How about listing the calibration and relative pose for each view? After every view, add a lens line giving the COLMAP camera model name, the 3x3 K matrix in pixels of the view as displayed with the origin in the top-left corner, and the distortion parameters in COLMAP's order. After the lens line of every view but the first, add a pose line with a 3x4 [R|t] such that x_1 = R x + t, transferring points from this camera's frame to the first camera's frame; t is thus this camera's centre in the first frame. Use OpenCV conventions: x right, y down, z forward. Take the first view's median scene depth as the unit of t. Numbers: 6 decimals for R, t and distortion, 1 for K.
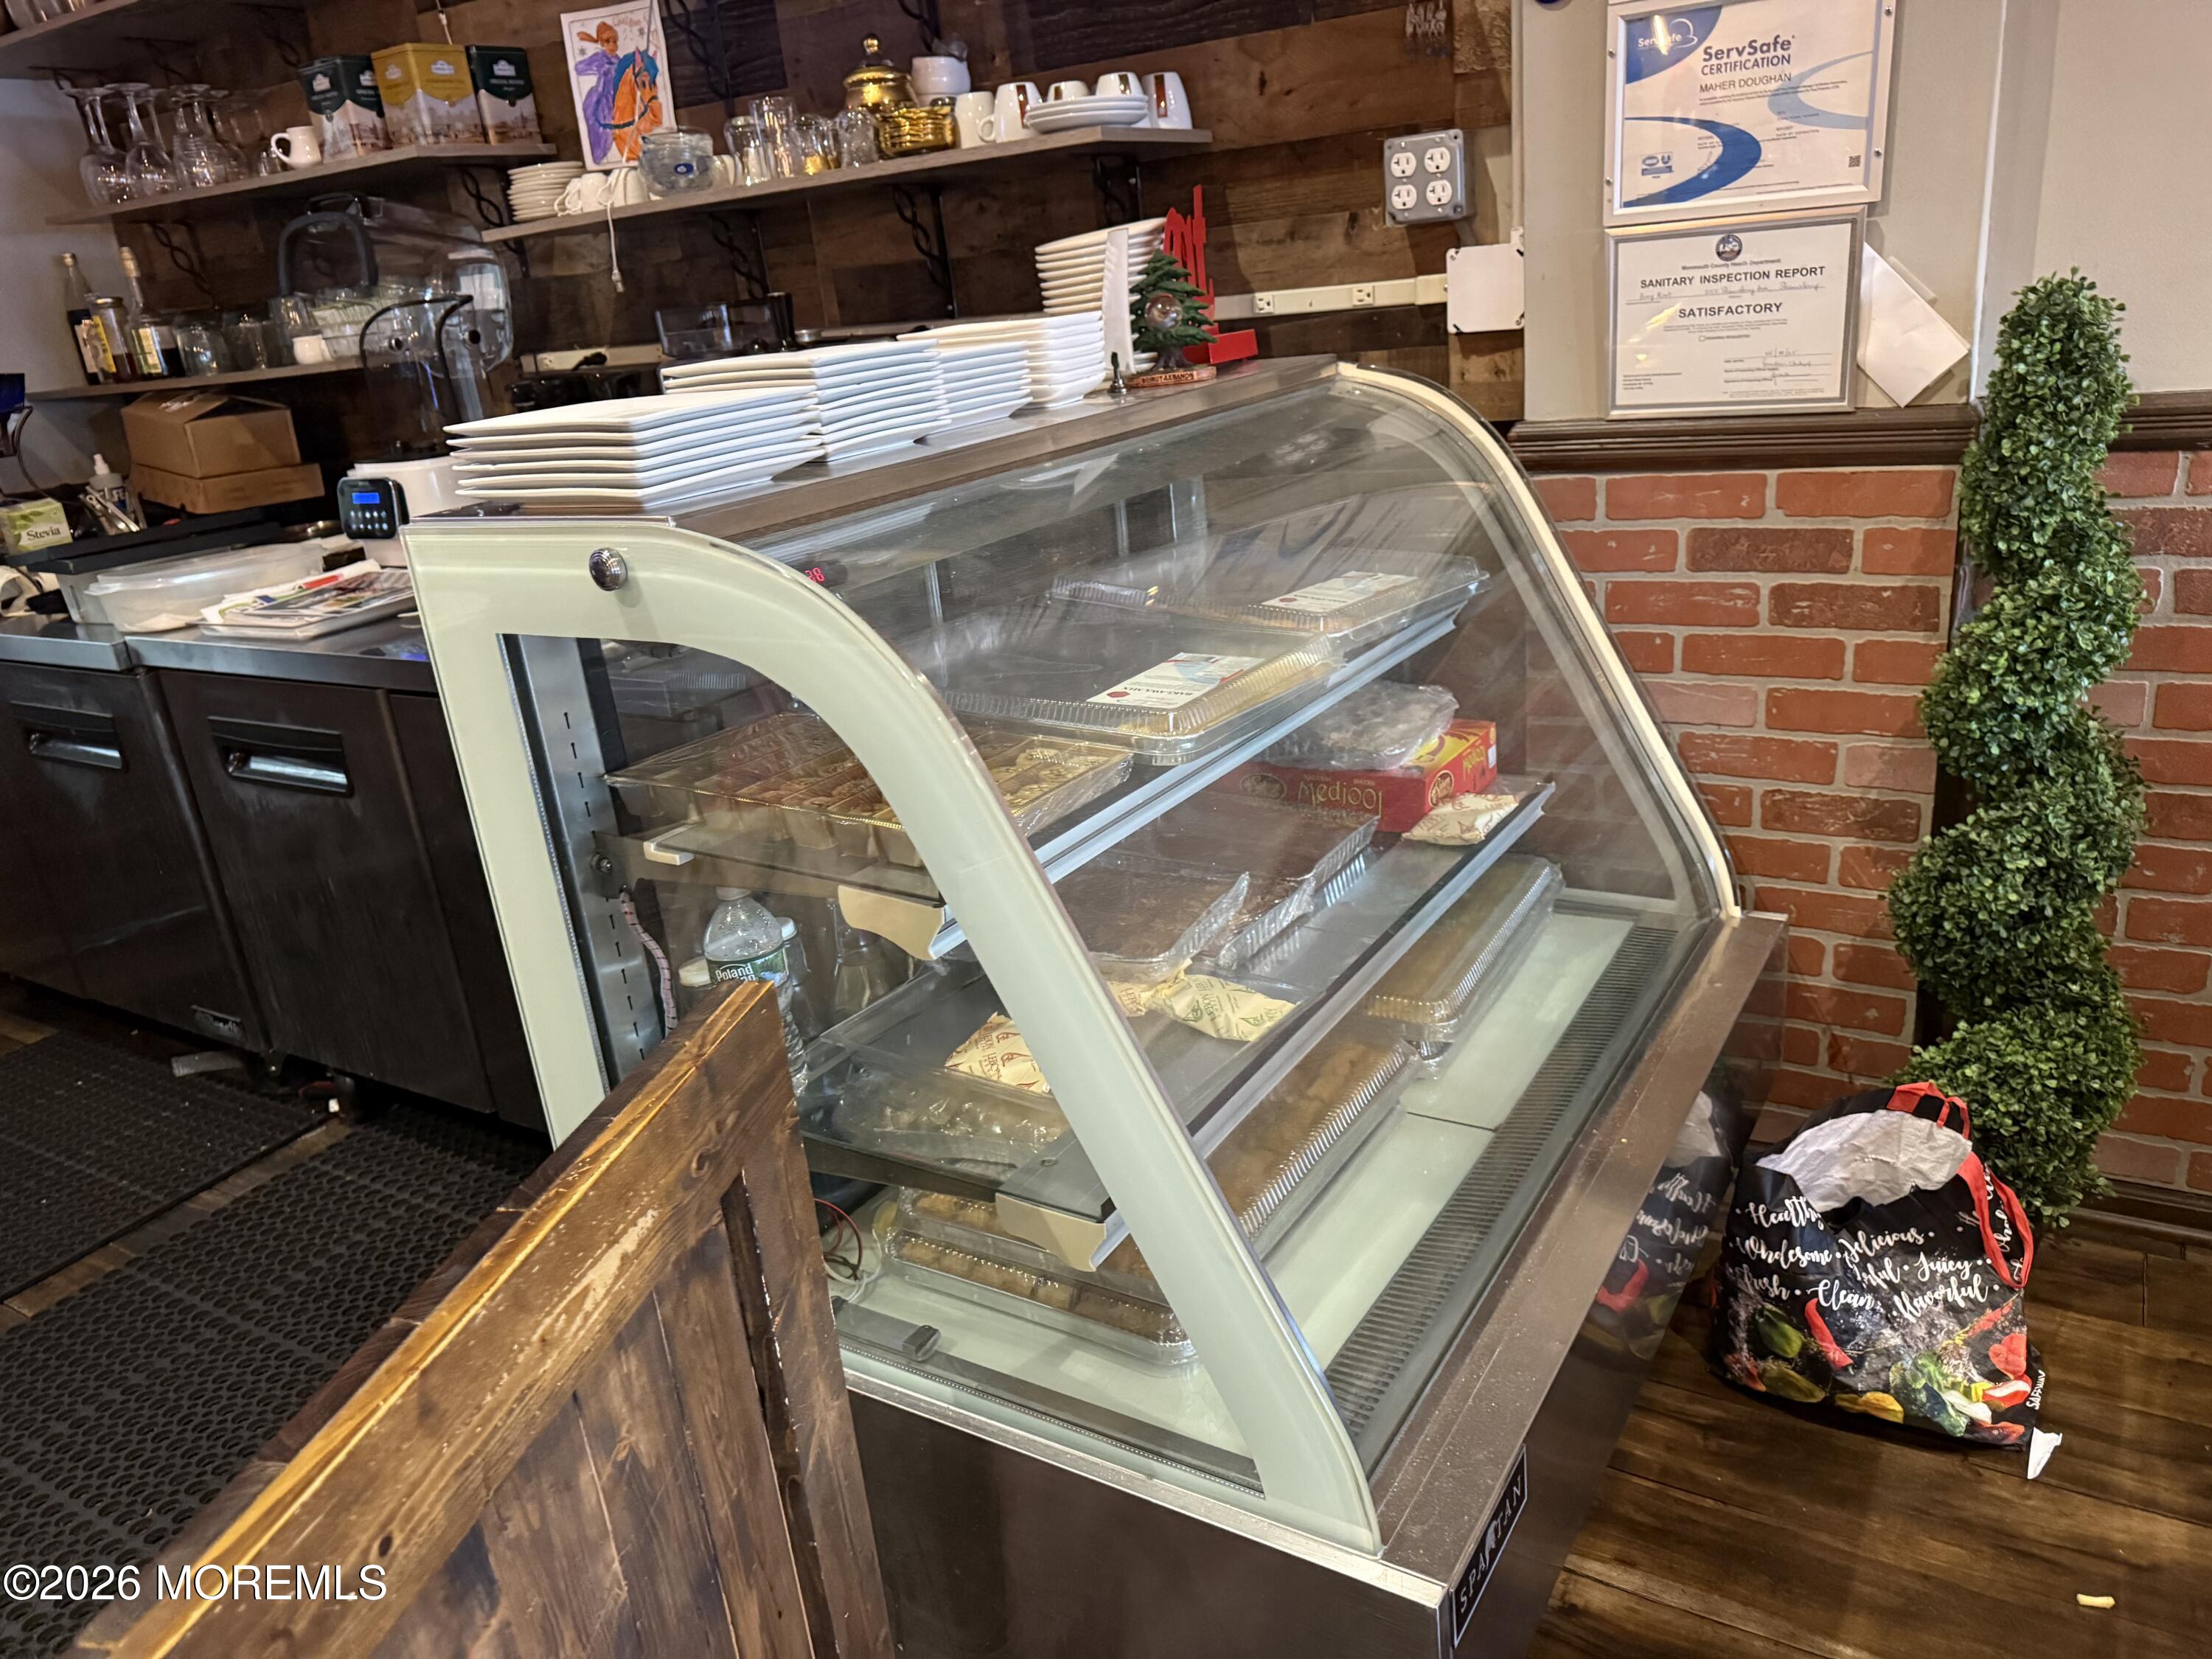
lens RADIAL K [[1541.7, 0, 1140.0], [0, 1541.7, 834.8], [0, 0, 1]] dist [0.048867, -0.062969]
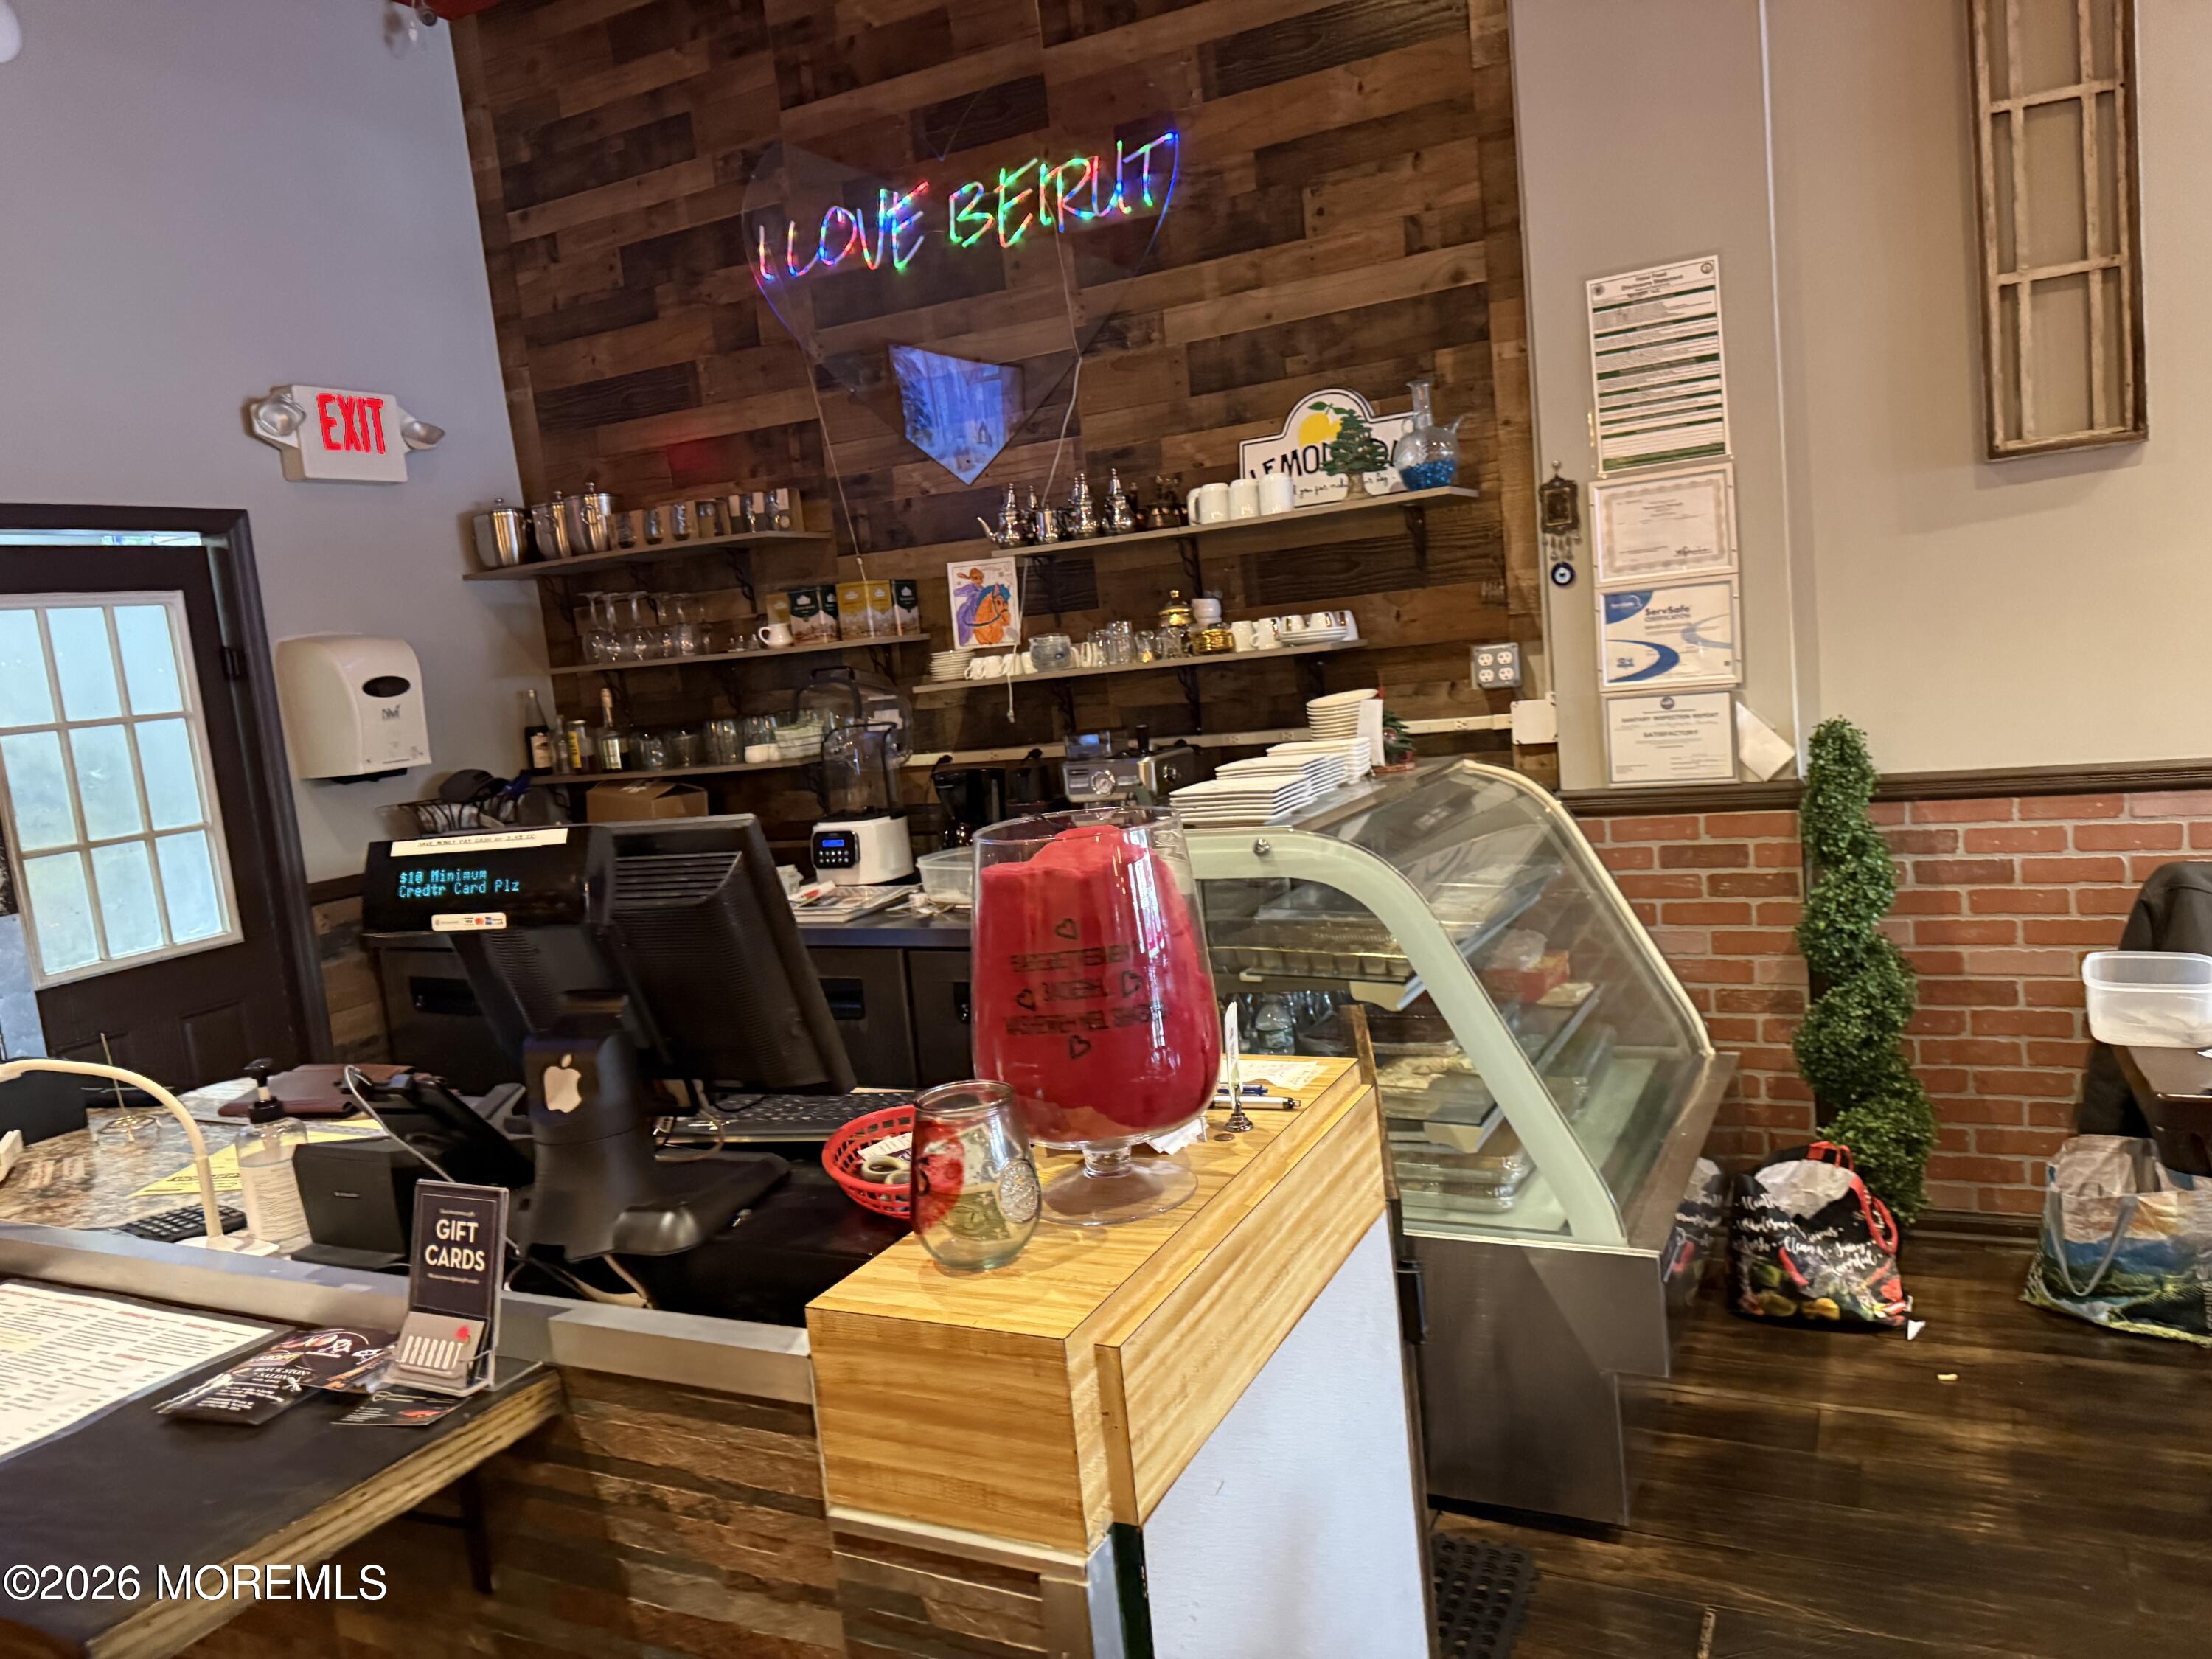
lens RADIAL K [[1566.9, 0, 1110.5], [0, 1566.9, 822.7], [0, 0, 1]] dist [0.099854, -0.163311]
pose [[0.997243, -0.006889, 0.073881, -0.458148], [0.025034, 0.968539, -0.247601, 0.237315], [-0.069851, 0.248768, 0.966041, -0.819017]]
